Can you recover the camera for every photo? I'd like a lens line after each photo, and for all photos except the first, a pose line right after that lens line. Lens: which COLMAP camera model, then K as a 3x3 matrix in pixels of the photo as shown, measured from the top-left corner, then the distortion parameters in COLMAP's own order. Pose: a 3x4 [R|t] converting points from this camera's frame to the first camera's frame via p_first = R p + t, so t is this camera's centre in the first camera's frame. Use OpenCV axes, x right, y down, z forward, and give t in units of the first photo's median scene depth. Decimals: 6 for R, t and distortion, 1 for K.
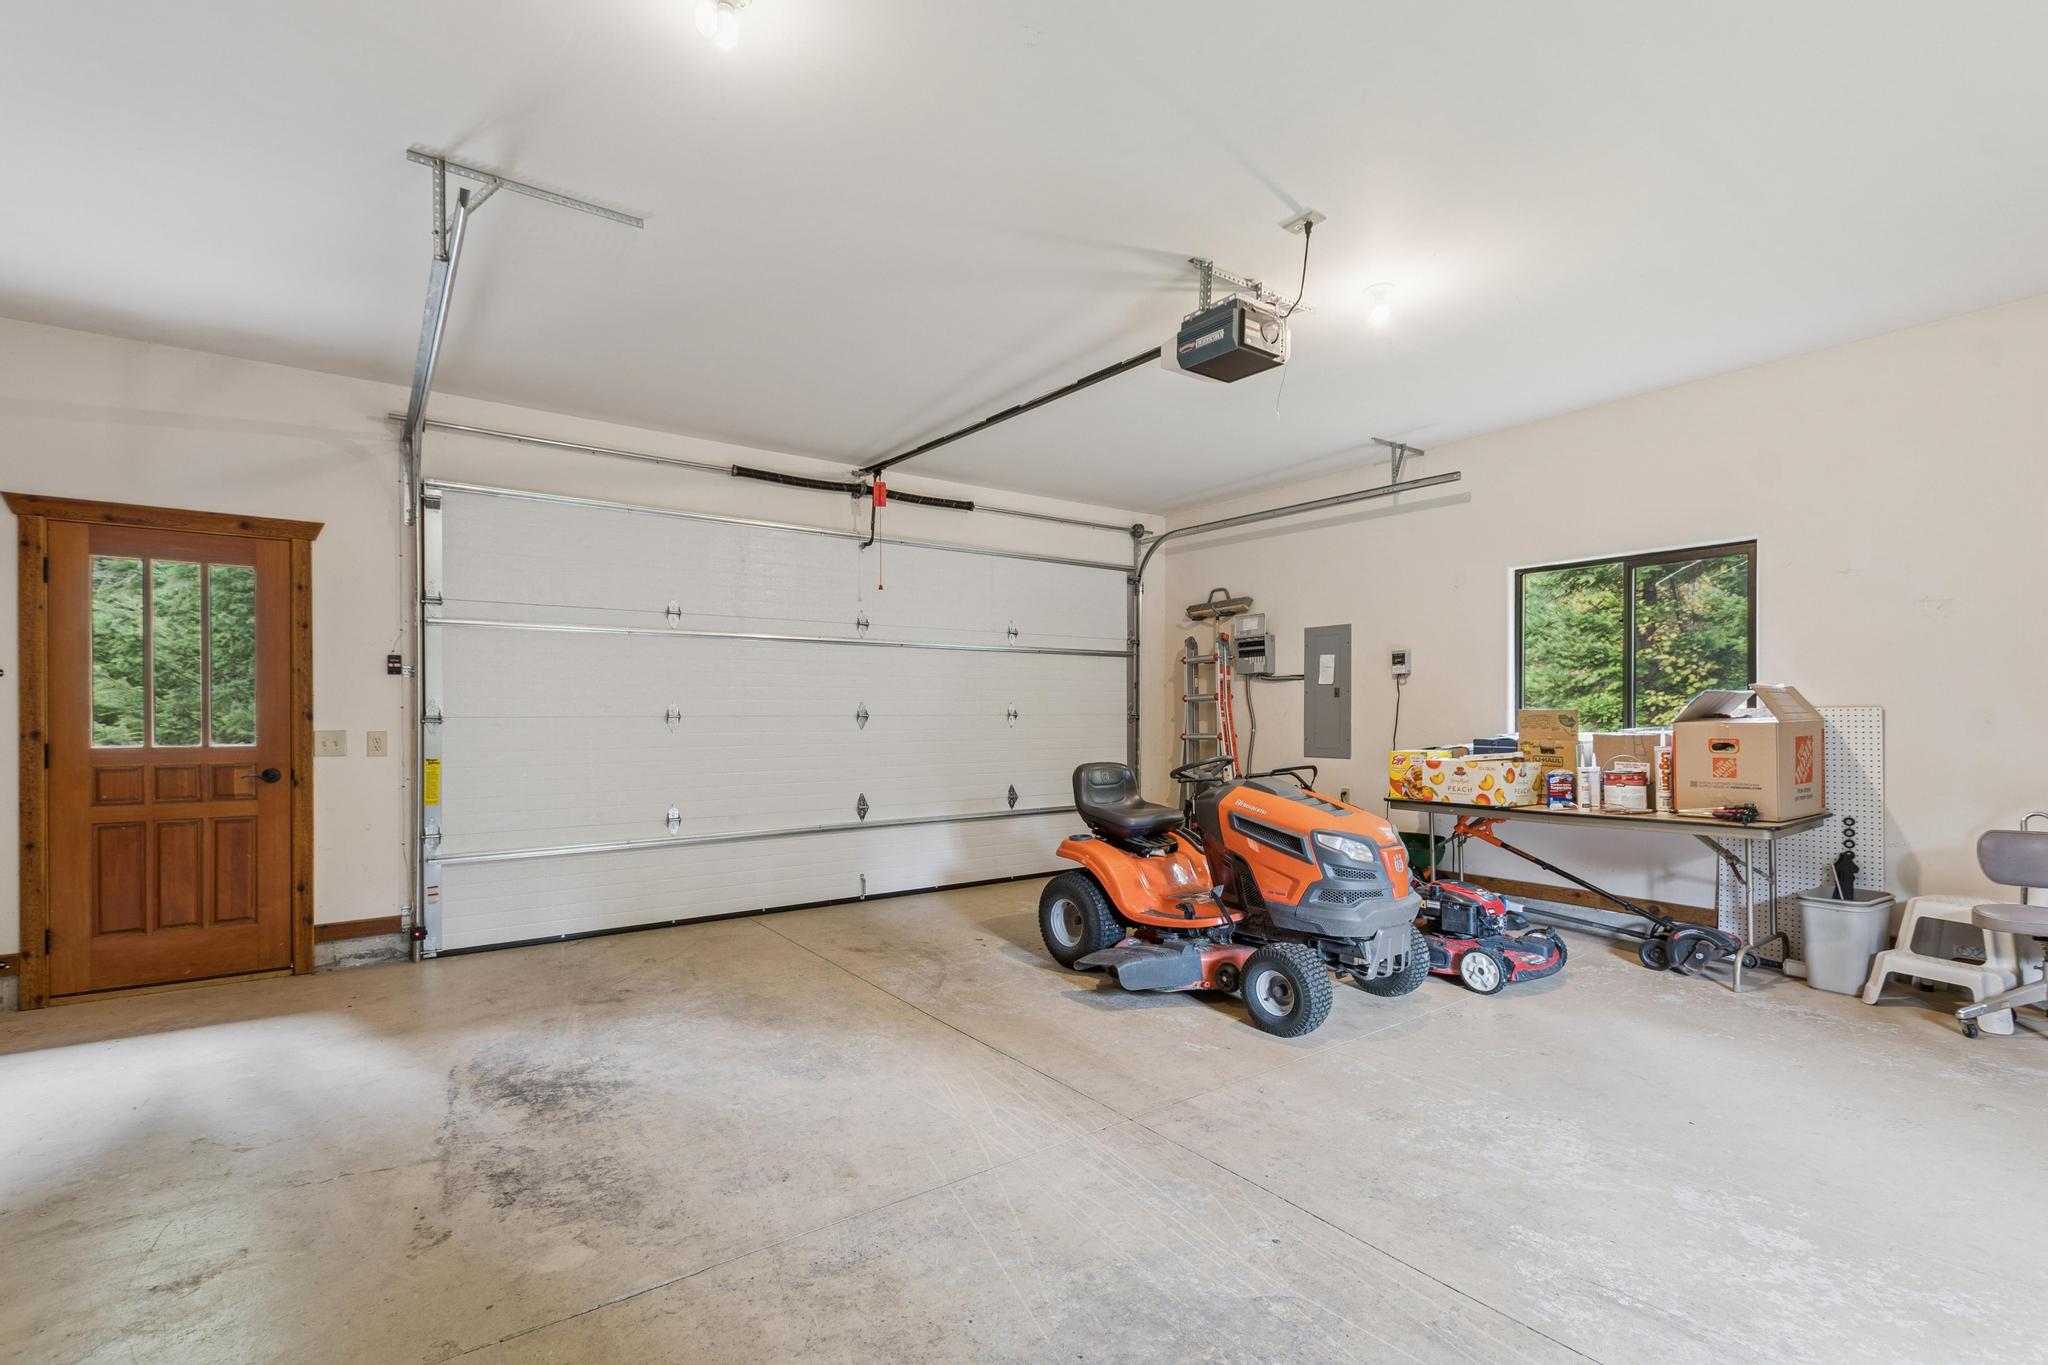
lens RADIAL K [[896.7, 0, 1018.2], [0, 896.7, 712.1], [0, 0, 1]] dist [0.012955, -0.006794]
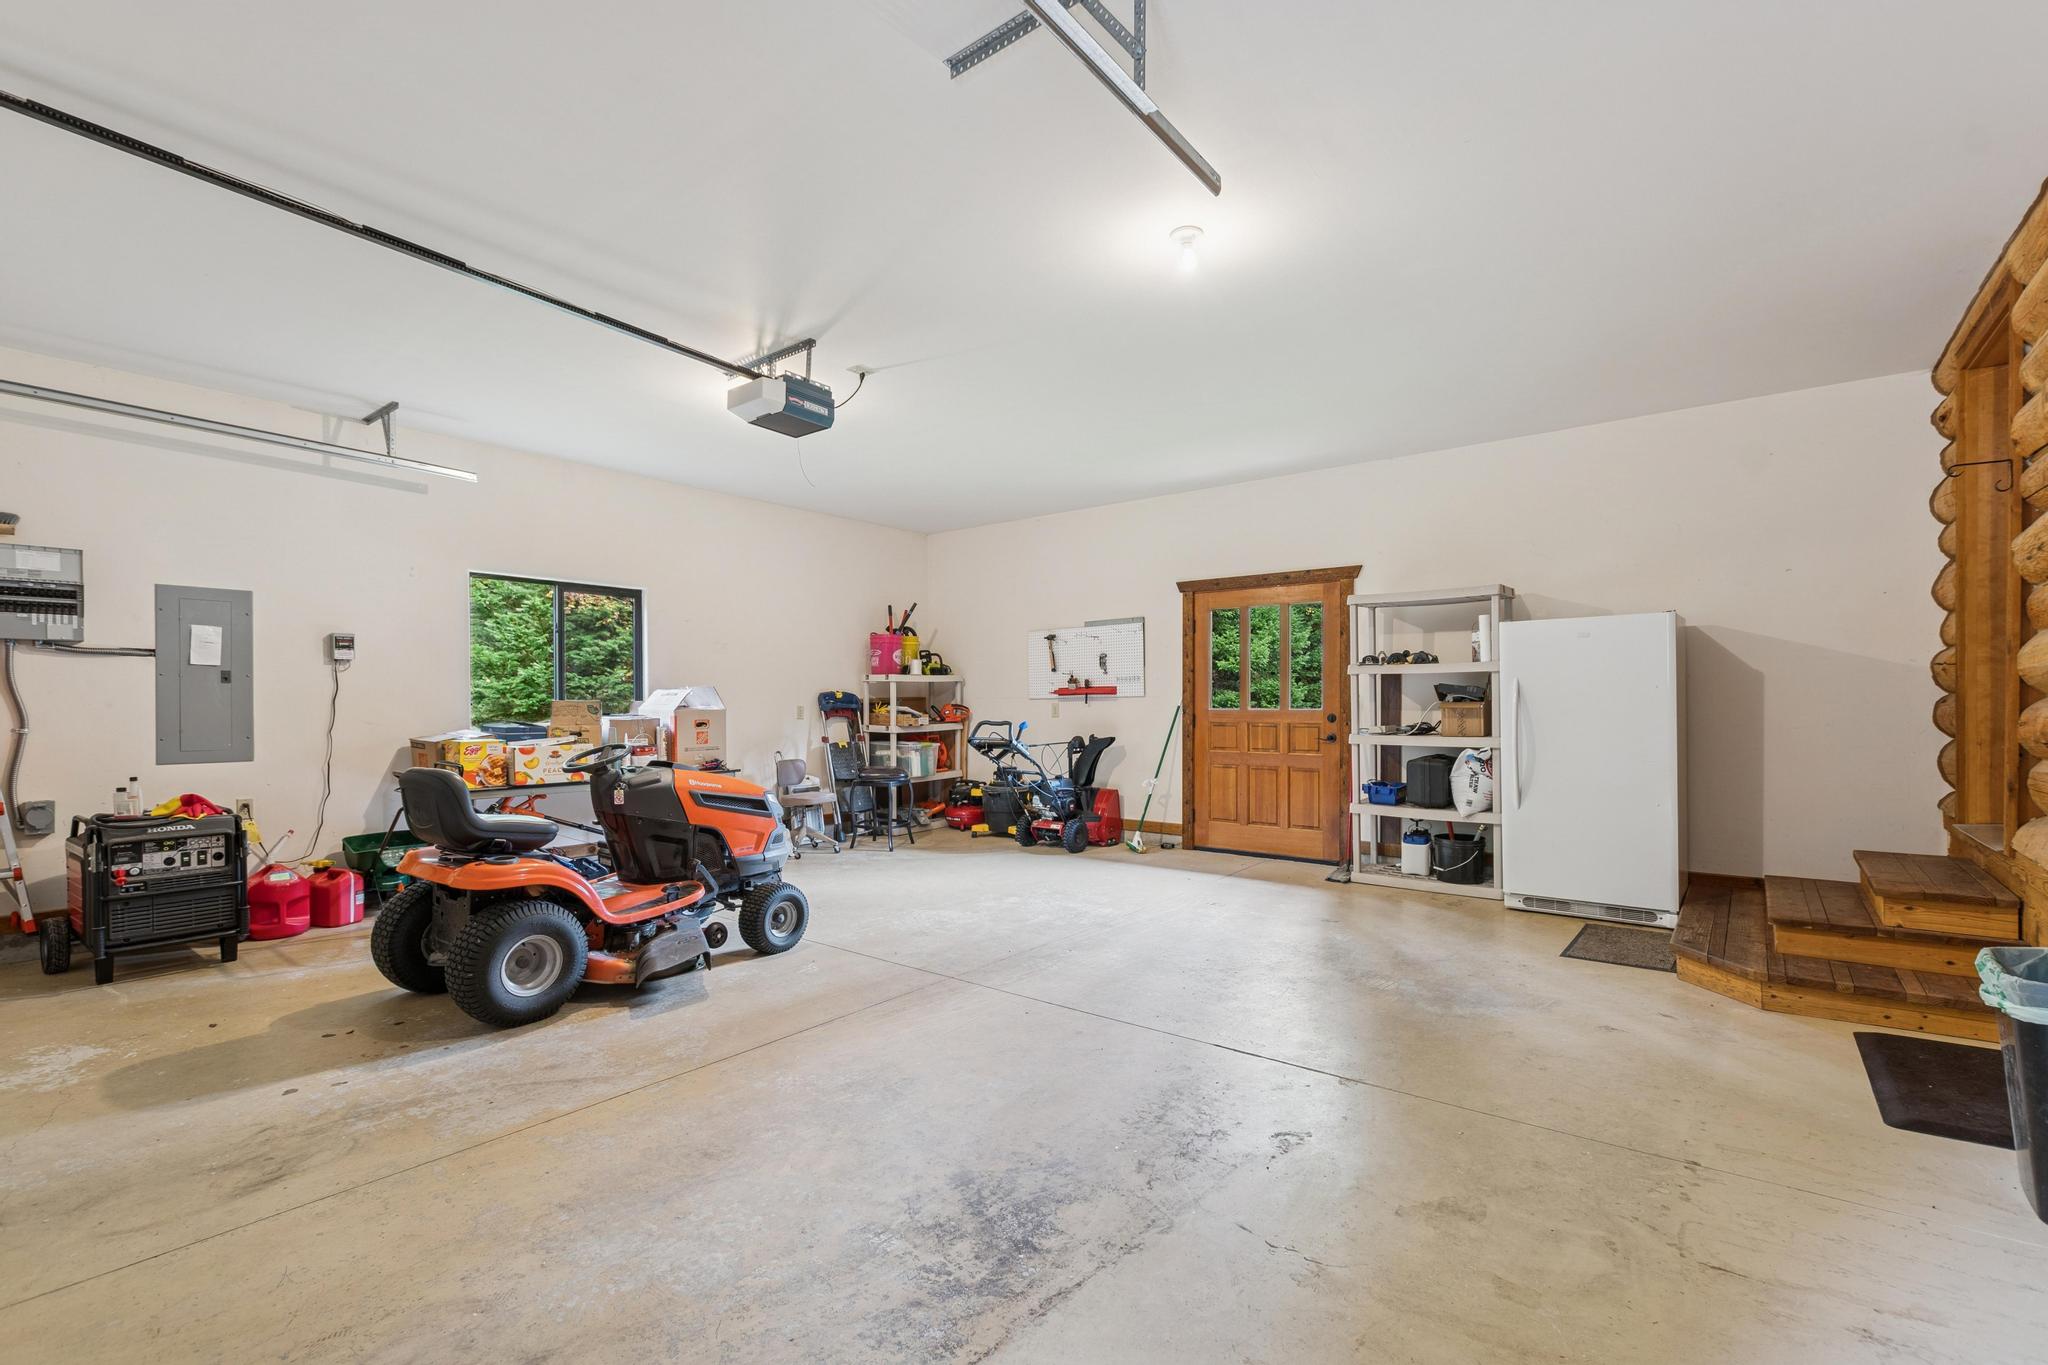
lens RADIAL K [[896.7, 0, 1018.2], [0, 896.7, 712.1], [0, 0, 1]] dist [0.012955, -0.006794]
pose [[-0.260311, -0.002816, 0.965521, -0.892419], [0.001624, 0.999993, 0.003355, 0.011130], [-0.965524, 0.002441, -0.260304, 0.866318]]
